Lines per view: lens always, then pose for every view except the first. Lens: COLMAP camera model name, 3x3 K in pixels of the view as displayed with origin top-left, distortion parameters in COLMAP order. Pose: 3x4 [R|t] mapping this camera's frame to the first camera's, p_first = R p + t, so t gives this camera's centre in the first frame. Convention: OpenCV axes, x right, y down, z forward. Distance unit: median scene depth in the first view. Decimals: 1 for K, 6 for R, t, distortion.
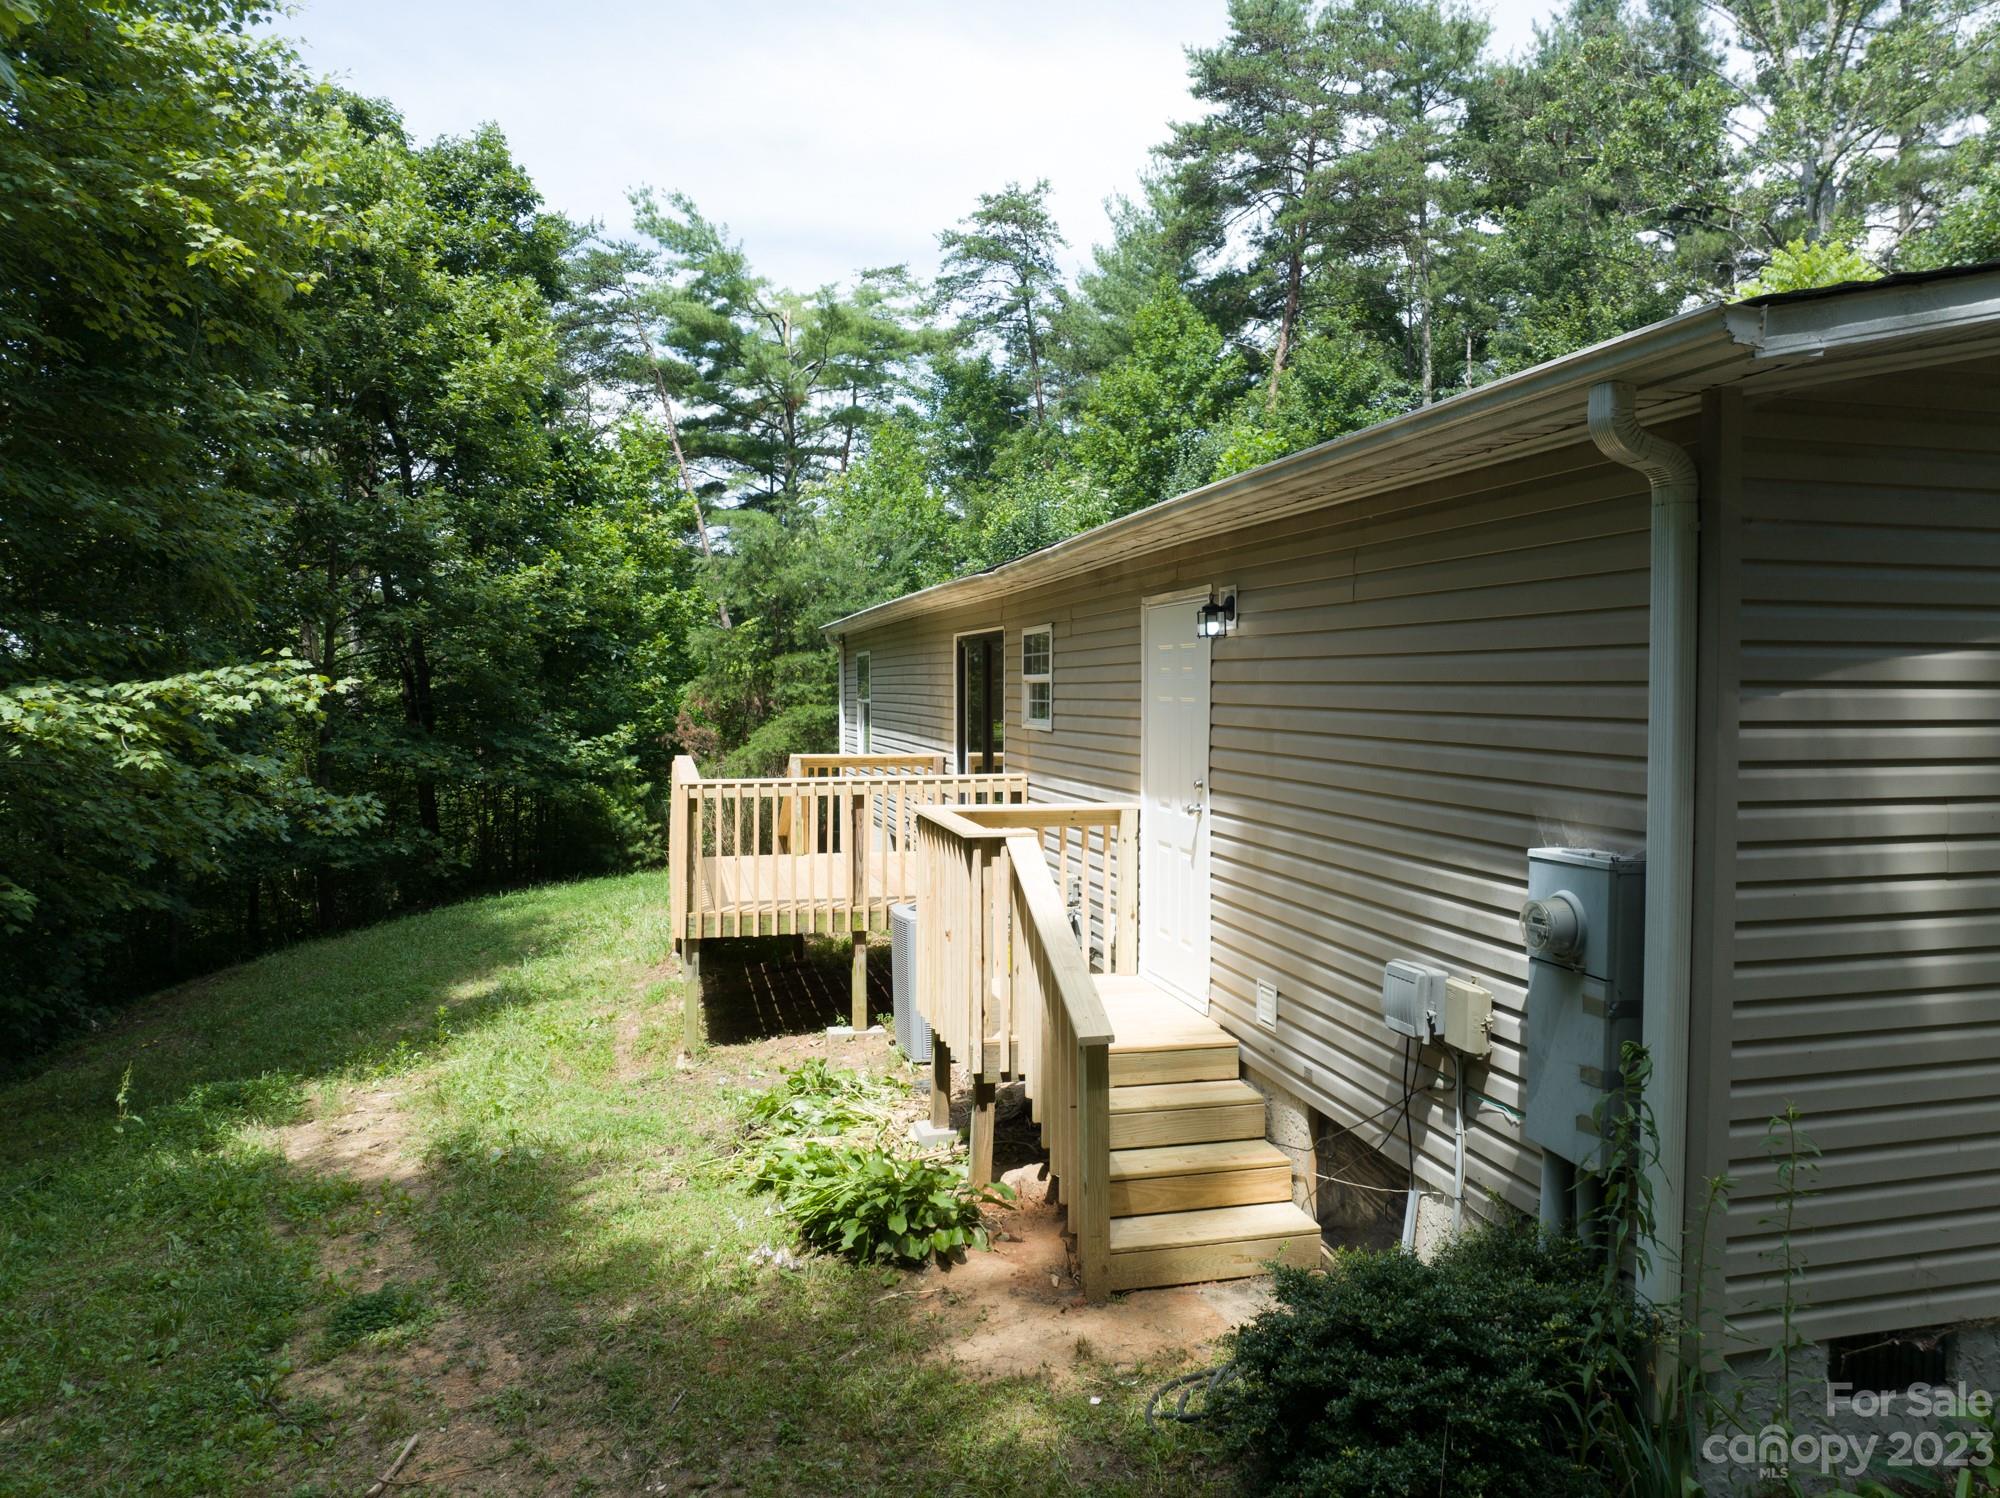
lens RADIAL K [[1389.9, 0, 975.5], [0, 1389.9, 754.5], [0, 0, 1]] dist [-0.034617, -0.001967]
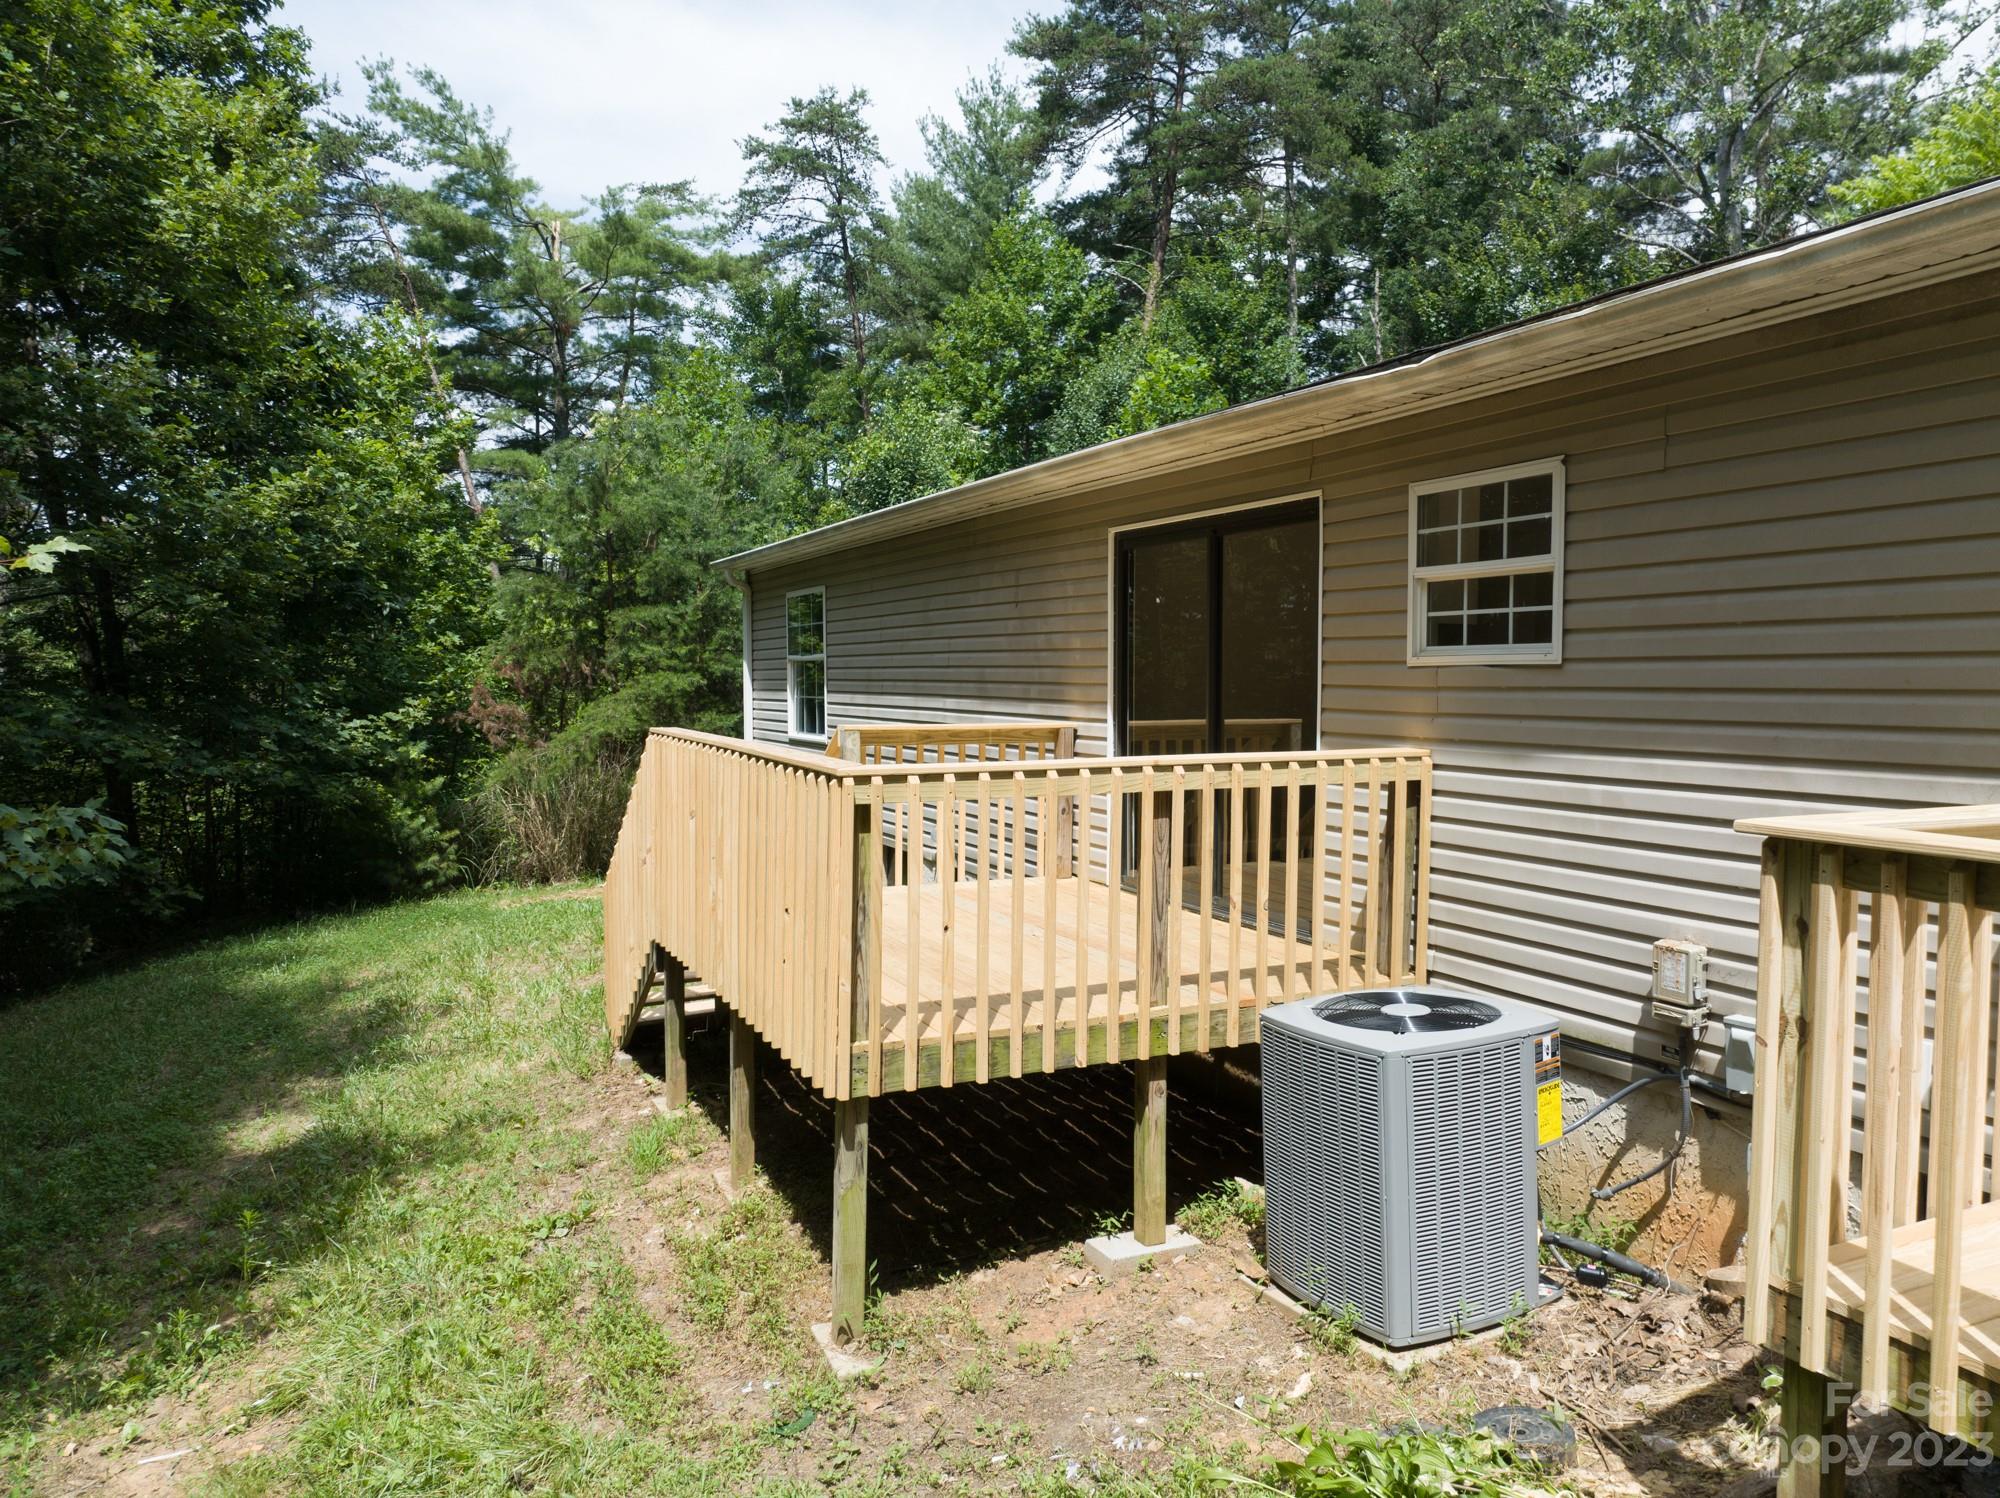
lens RADIAL K [[1443.3, 0, 1000.0], [0, 1443.3, 749.0], [0, 0, 1]] dist [-0.071951, 0.057189]
pose [[0.980761, -0.008280, 0.195034, -0.051122], [0.007431, 0.999959, 0.005086, 0.002180], [-0.195068, -0.003539, 0.980783, 0.102904]]
